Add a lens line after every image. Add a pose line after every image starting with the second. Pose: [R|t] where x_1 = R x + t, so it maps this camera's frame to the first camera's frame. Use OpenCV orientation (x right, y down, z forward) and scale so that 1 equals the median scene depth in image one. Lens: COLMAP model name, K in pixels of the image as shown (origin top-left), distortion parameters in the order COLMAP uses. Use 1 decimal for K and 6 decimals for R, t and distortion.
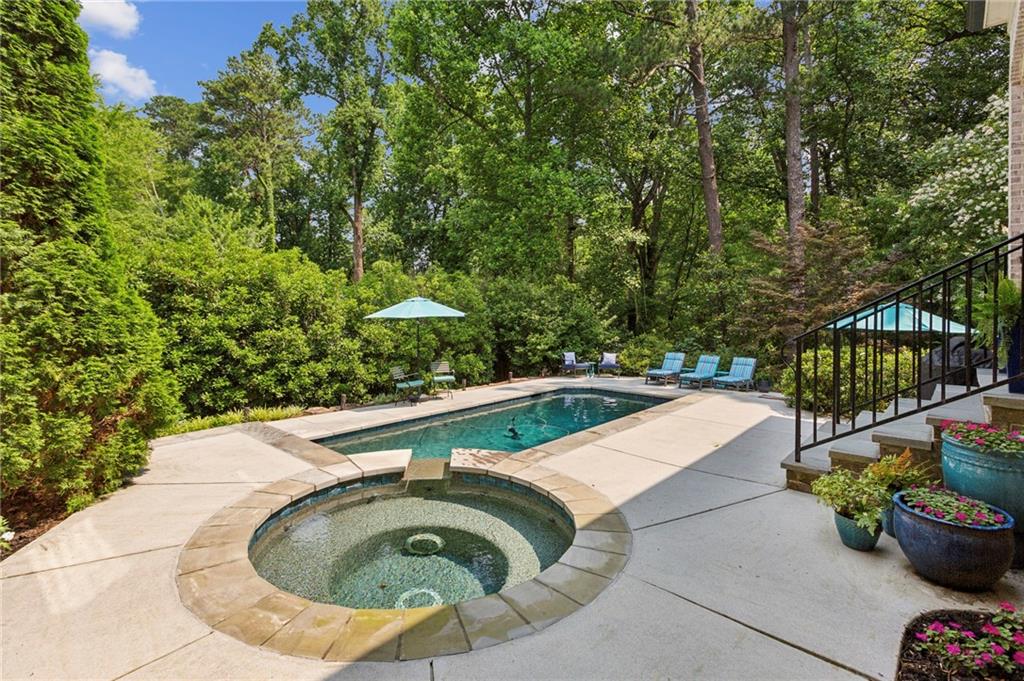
lens RADIAL K [[481.8, 0, 494.3], [0, 481.8, 302.5], [0, 0, 1]] dist [-0.000478, 0.000281]
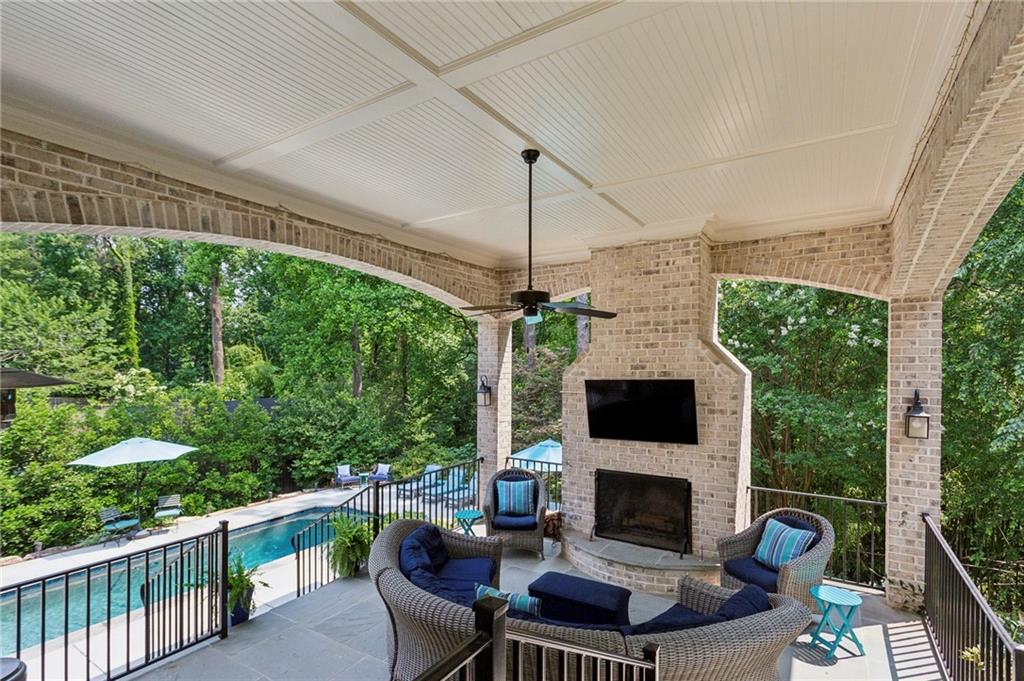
lens RADIAL K [[481.8, 0, 515.7], [0, 481.8, 368.6], [0, 0, 1]] dist [-0.000478, 0.000281]
pose [[0.988912, -0.011587, 0.148052, 0.374018], [0.007096, 0.999499, 0.030829, -0.139708], [-0.148335, -0.029437, 0.988499, -0.103439]]
